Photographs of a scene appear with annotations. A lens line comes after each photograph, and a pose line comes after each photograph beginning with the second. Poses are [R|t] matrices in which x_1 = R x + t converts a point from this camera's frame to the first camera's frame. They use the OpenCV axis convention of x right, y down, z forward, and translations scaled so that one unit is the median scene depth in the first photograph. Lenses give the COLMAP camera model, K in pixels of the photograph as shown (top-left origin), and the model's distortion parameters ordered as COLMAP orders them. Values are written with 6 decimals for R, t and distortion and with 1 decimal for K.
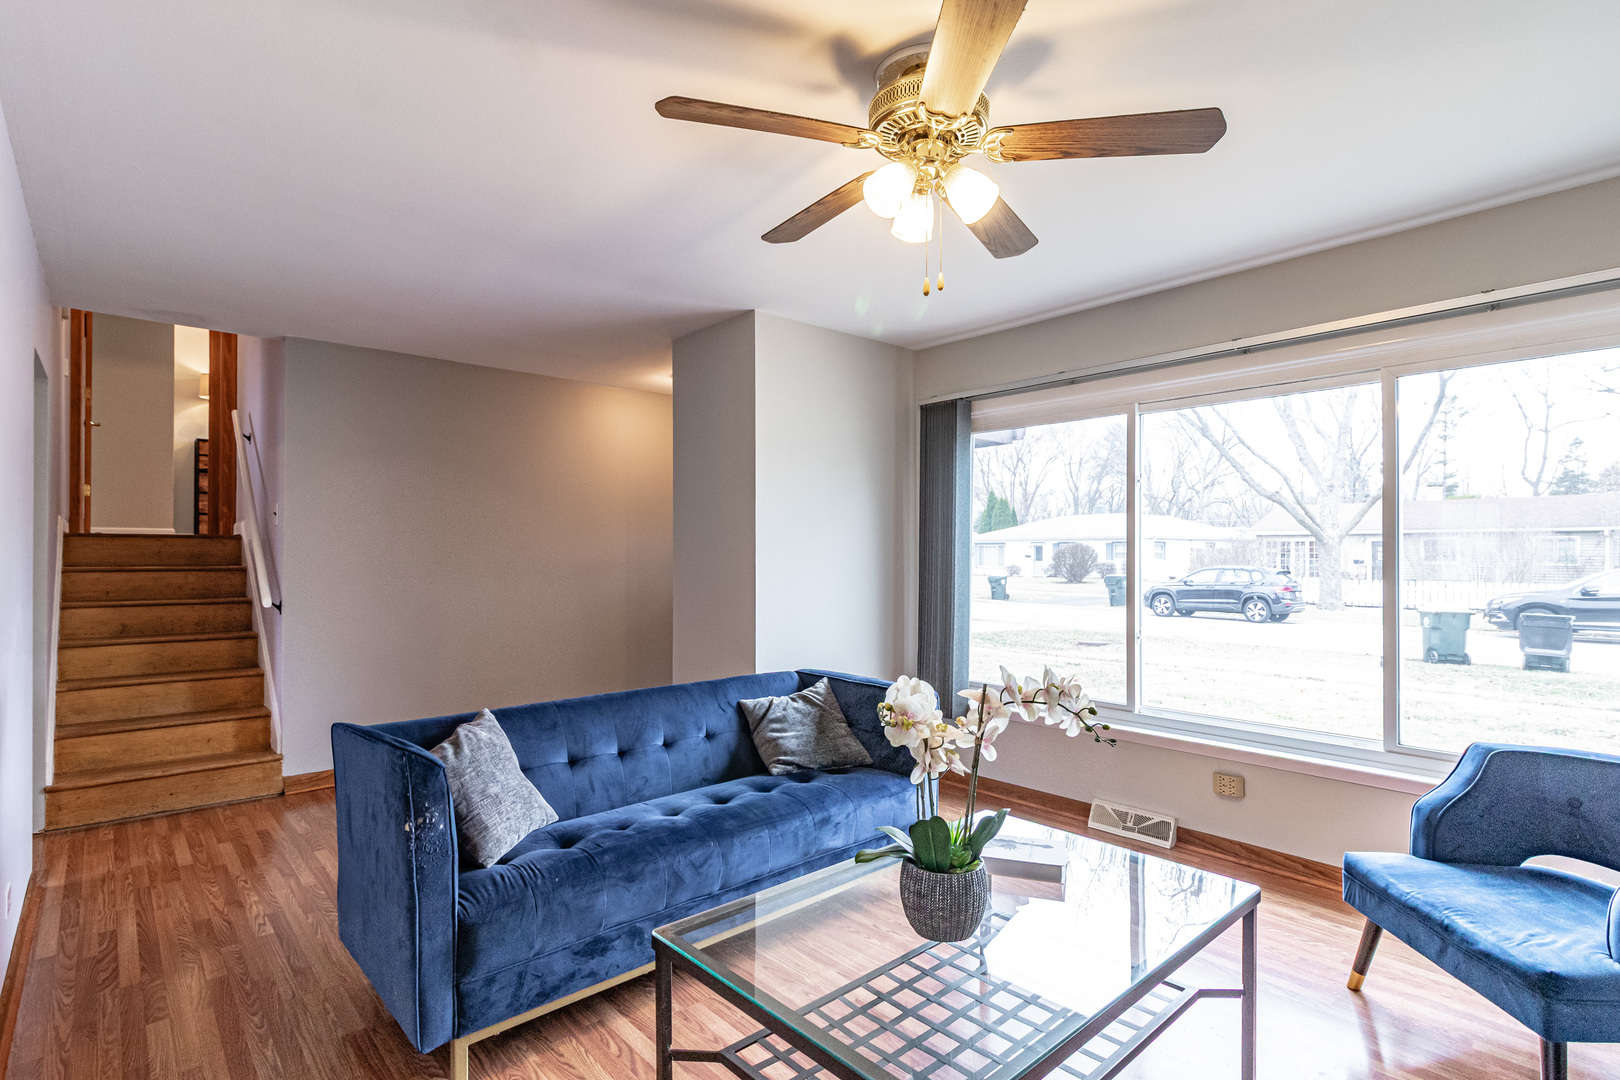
lens RADIAL K [[791.9, 0, 810.0], [0, 791.9, 548.6], [0, 0, 1]] dist [0.001776, 0.001174]
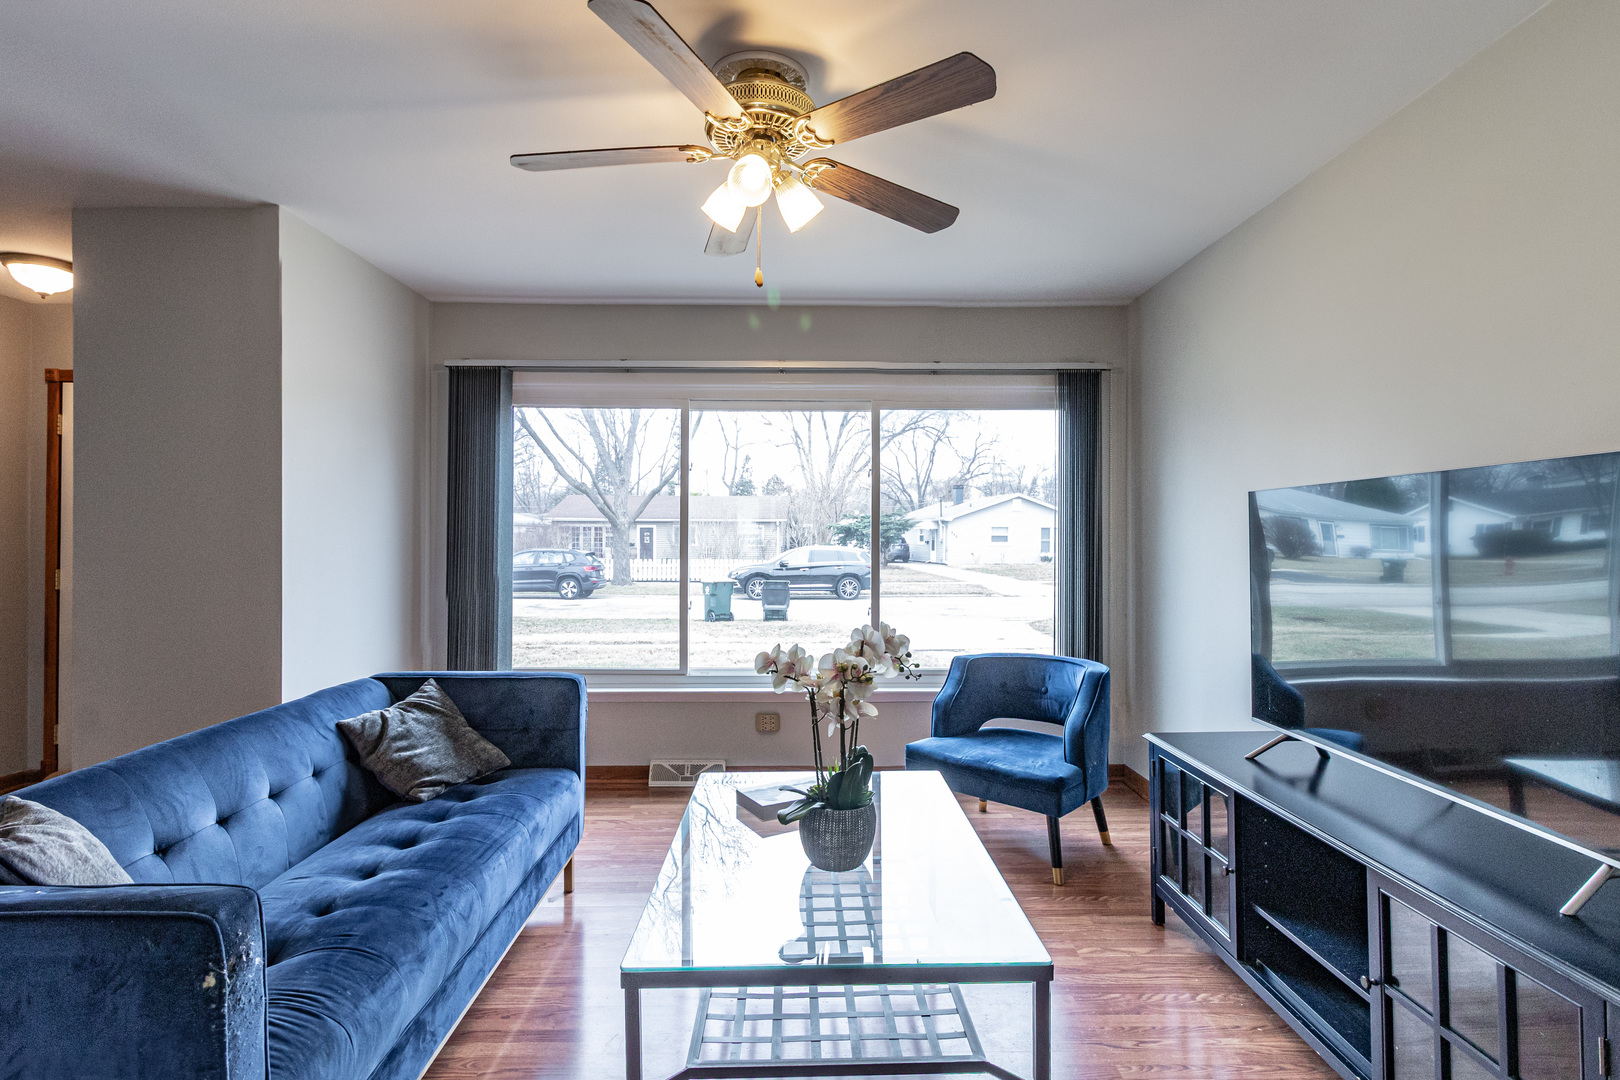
lens RADIAL K [[791.9, 0, 806.8], [0, 791.9, 533.8], [0, 0, 1]] dist [0.001776, 0.001174]
pose [[0.658923, 0.005050, 0.752193, -0.355970], [-0.006158, 0.999980, -0.001320, 0.007781], [-0.752185, -0.003762, 0.658941, 0.146197]]
